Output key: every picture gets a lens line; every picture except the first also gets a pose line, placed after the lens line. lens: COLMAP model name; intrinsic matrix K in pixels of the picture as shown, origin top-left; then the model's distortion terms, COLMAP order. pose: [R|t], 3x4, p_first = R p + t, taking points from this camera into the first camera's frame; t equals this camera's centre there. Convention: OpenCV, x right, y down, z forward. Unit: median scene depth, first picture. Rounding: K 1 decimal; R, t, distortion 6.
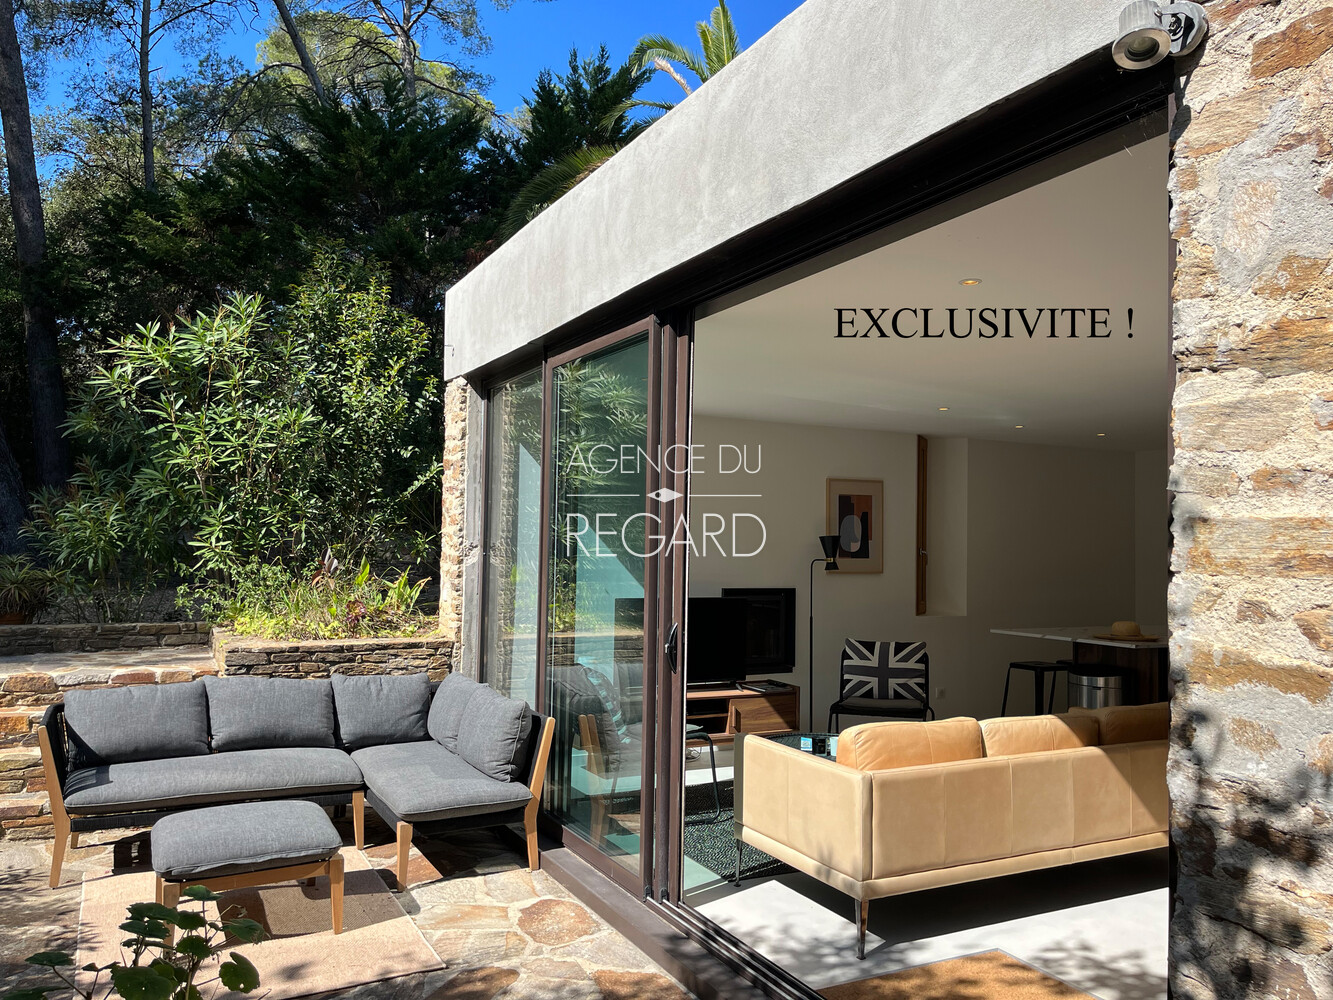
lens RADIAL K [[1011.0, 0, 664.1], [0, 1011.0, 510.6], [0, 0, 1]] dist [0.030520, 0.001962]
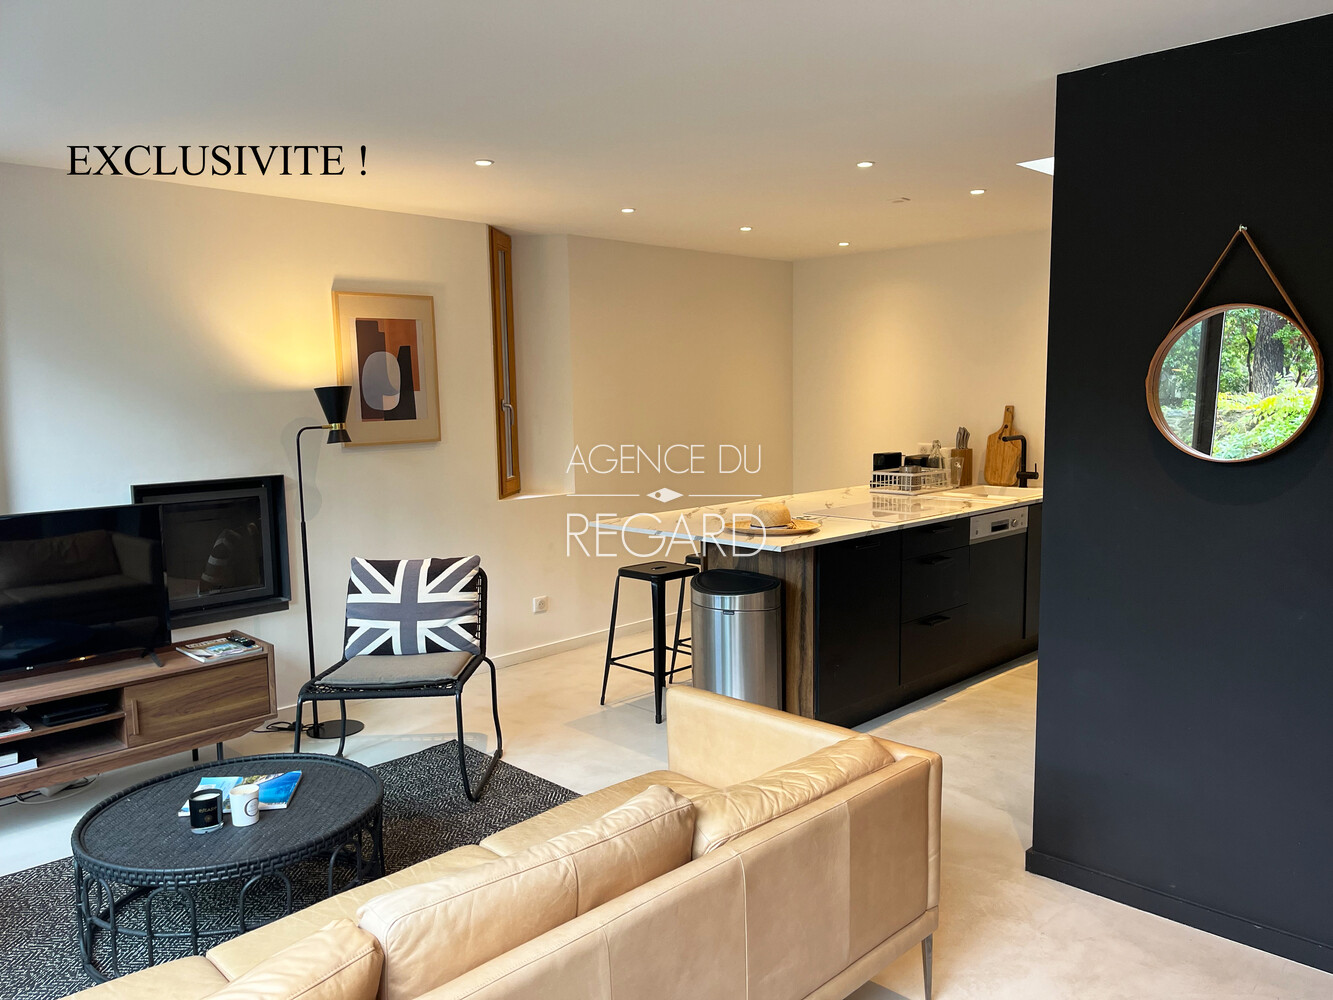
lens RADIAL K [[1011.0, 0, 671.7], [0, 1011.0, 499.2], [0, 0, 1]] dist [0.030520, 0.001962]
pose [[0.954724, -0.060357, 0.291305, 0.191982], [0.016092, 0.988246, 0.152020, 0.002207], [-0.297056, -0.140450, 0.944474, 0.381636]]
